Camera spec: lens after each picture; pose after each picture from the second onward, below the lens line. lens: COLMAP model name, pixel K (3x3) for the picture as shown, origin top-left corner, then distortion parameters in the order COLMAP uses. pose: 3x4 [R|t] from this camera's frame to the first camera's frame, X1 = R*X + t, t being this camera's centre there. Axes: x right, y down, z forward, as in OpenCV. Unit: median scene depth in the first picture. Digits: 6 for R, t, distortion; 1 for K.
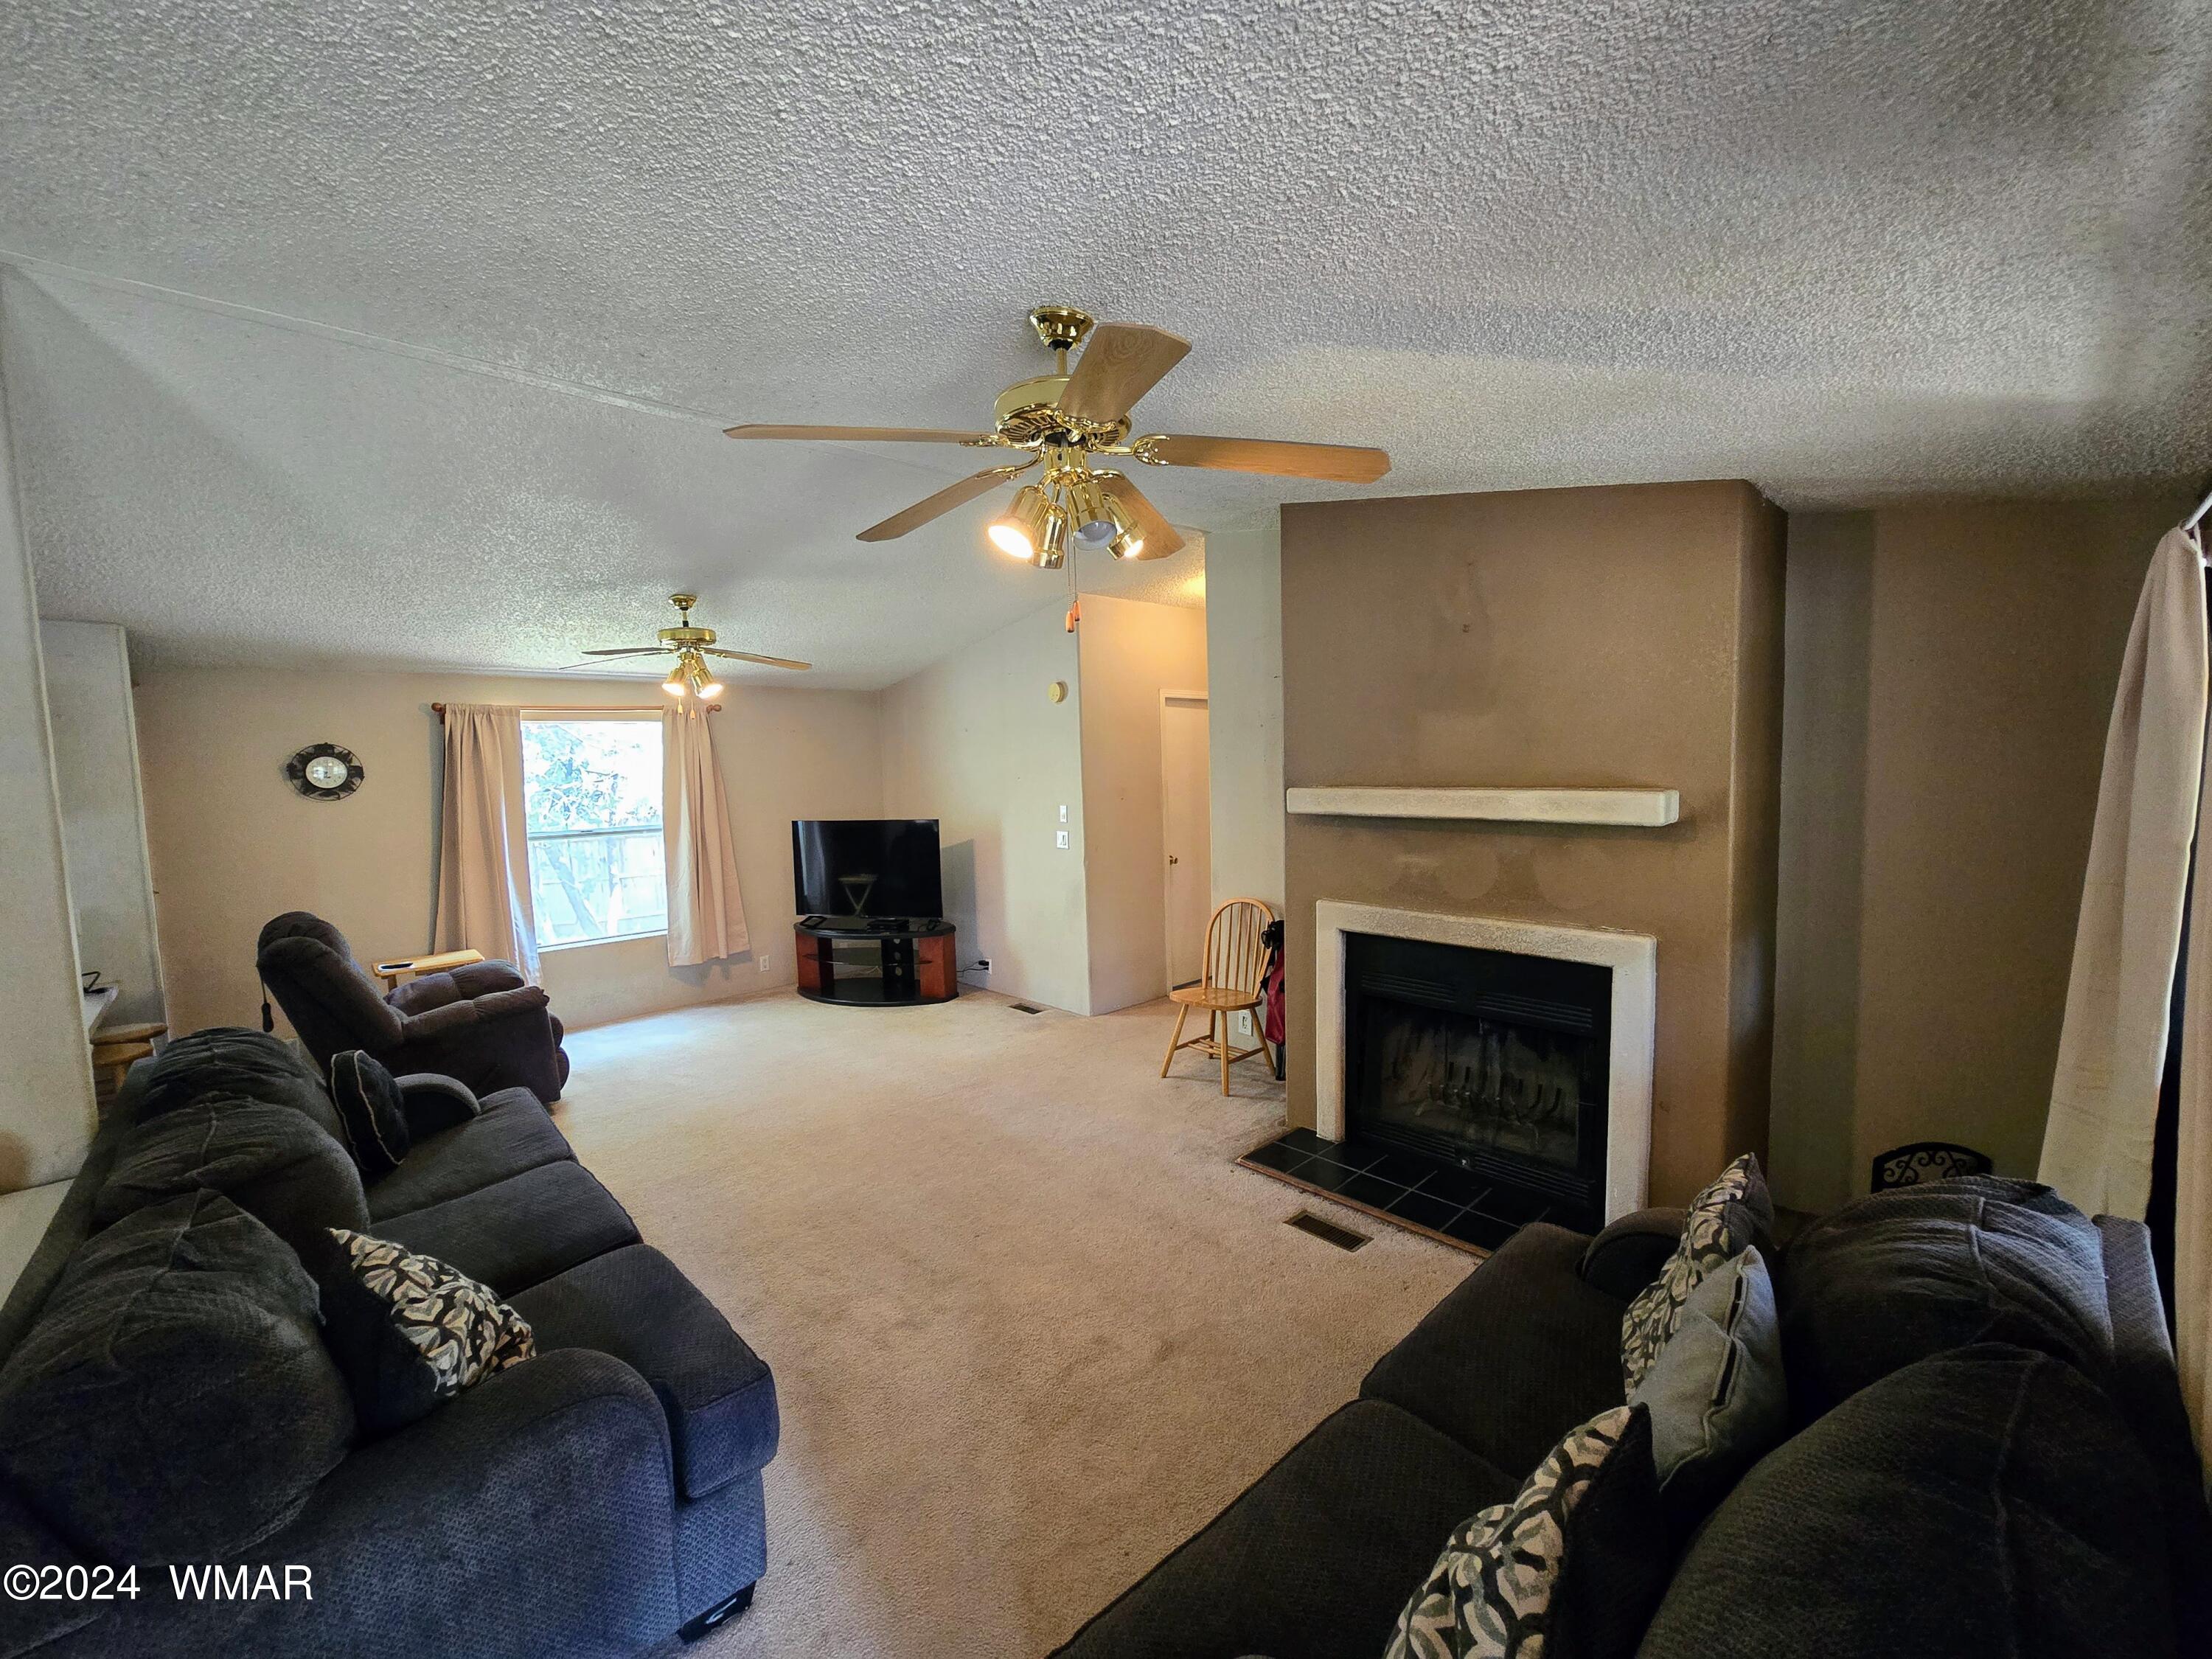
lens RADIAL K [[909.7, 0, 1112.0], [0, 909.7, 828.7], [0, 0, 1]] dist [-0.001331, -0.000136]
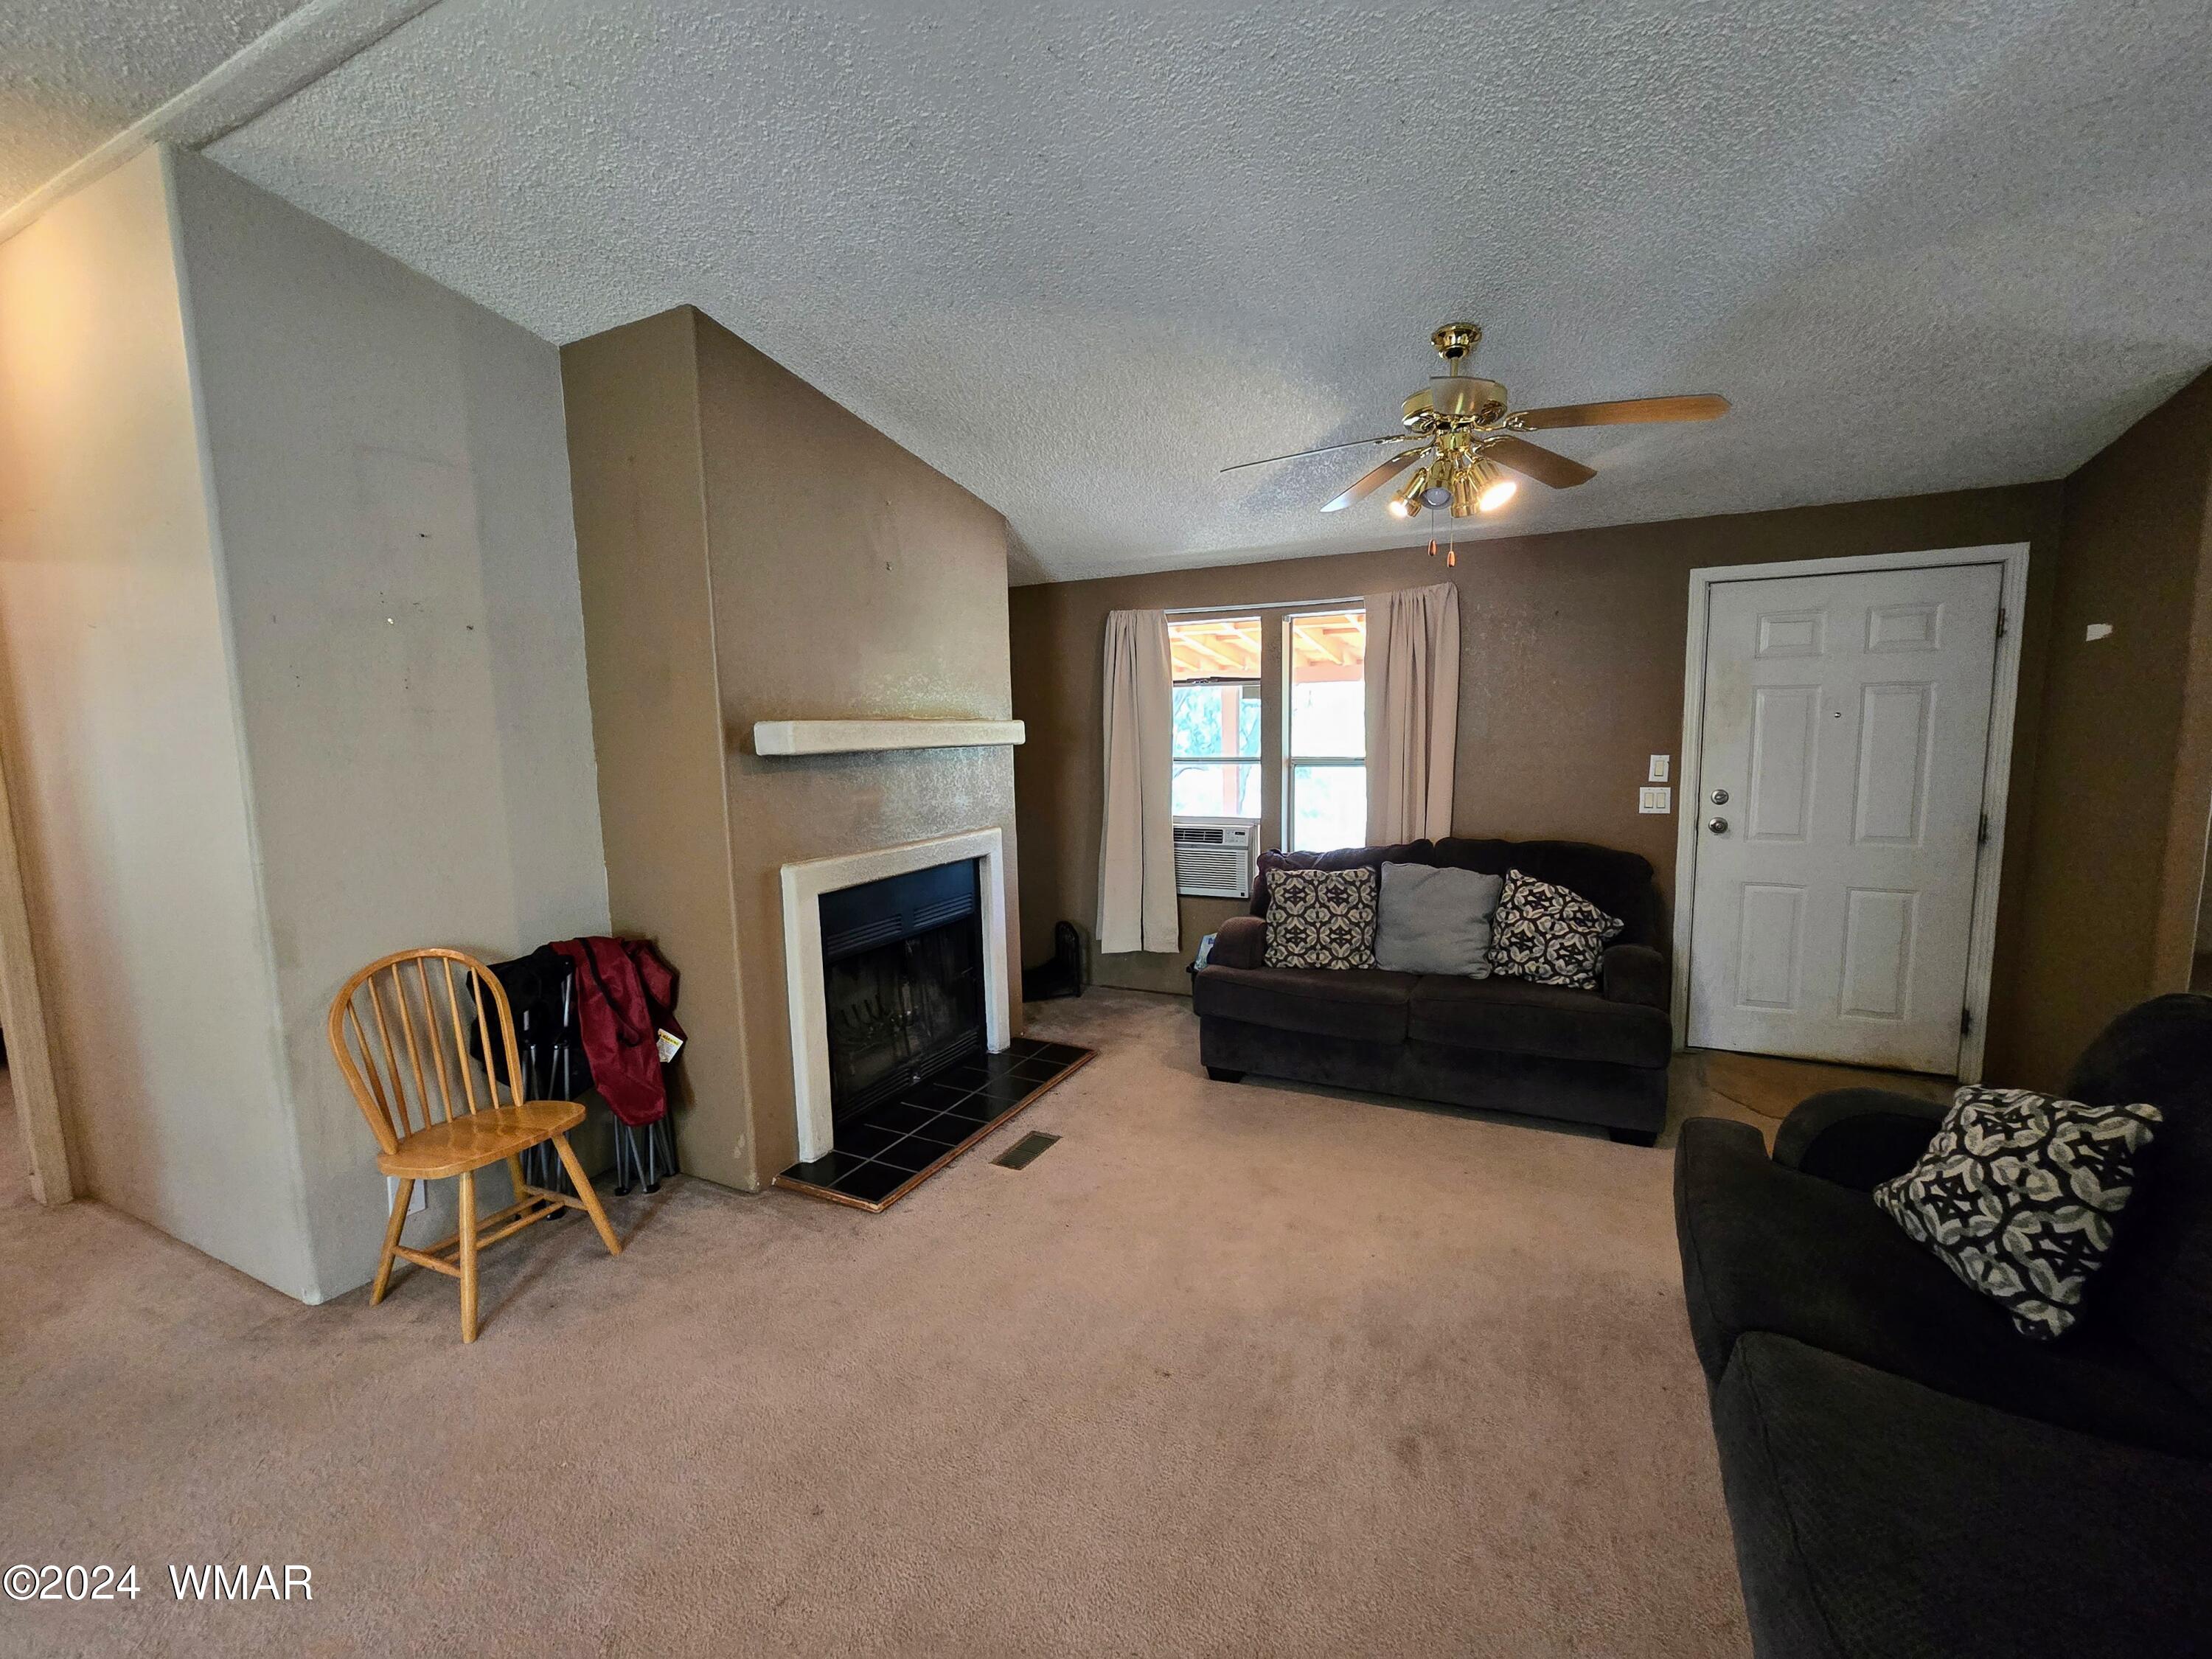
lens RADIAL K [[909.7, 0, 1112.0], [0, 909.7, 828.7], [0, 0, 1]] dist [-0.001331, -0.000136]
pose [[-0.328596, -0.081790, 0.940922, -0.662833], [0.104507, 0.986977, 0.122290, -0.022497], [-0.938671, 0.138517, -0.315769, 1.092349]]
